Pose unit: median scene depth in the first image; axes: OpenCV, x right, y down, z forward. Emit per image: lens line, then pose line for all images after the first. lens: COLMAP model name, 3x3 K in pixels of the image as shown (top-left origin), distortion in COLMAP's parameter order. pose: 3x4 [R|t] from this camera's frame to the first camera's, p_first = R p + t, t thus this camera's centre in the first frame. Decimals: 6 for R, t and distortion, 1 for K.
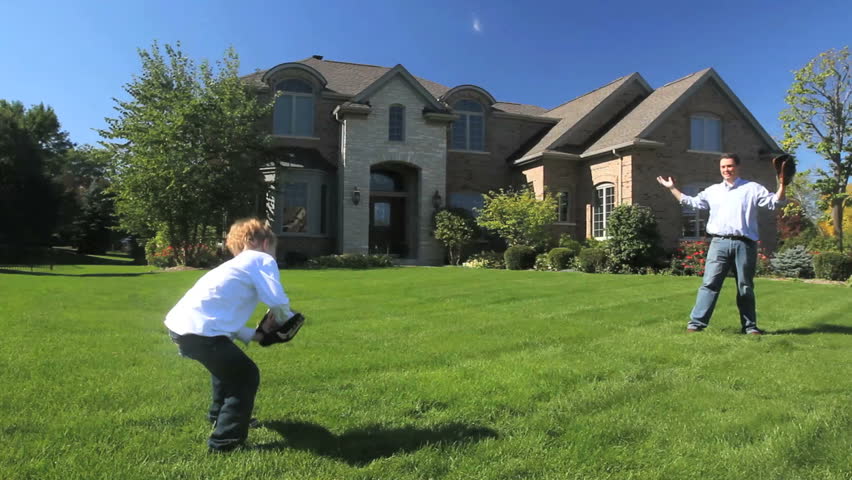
lens RADIAL K [[637.7, 0, 426.0], [0, 637.7, 240.0], [0, 0, 1]] dist [-0.058246, -0.001863]
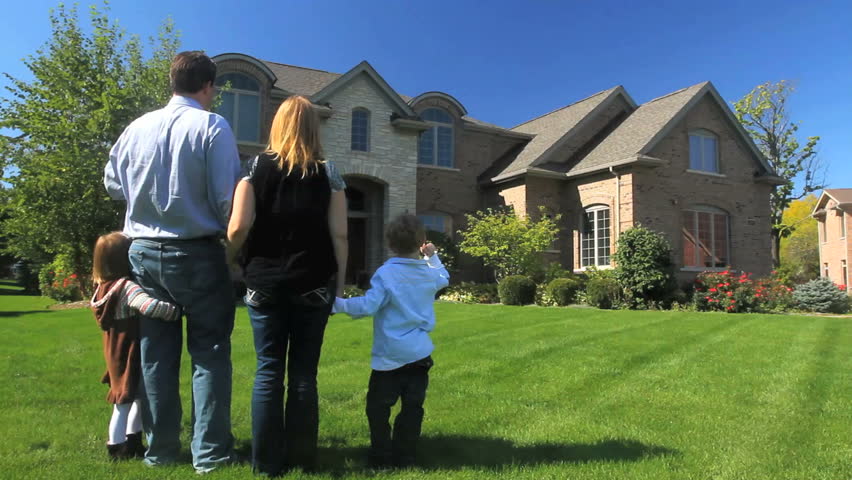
lens RADIAL K [[637.7, 0, 426.0], [0, 637.7, 240.0], [0, 0, 1]] dist [-0.058246, -0.001863]
pose [[0.990440, 0.011671, 0.137449, -0.074832], [-0.005395, 0.998929, -0.045945, 0.000779], [-0.137838, 0.044765, 0.989443, 0.159235]]
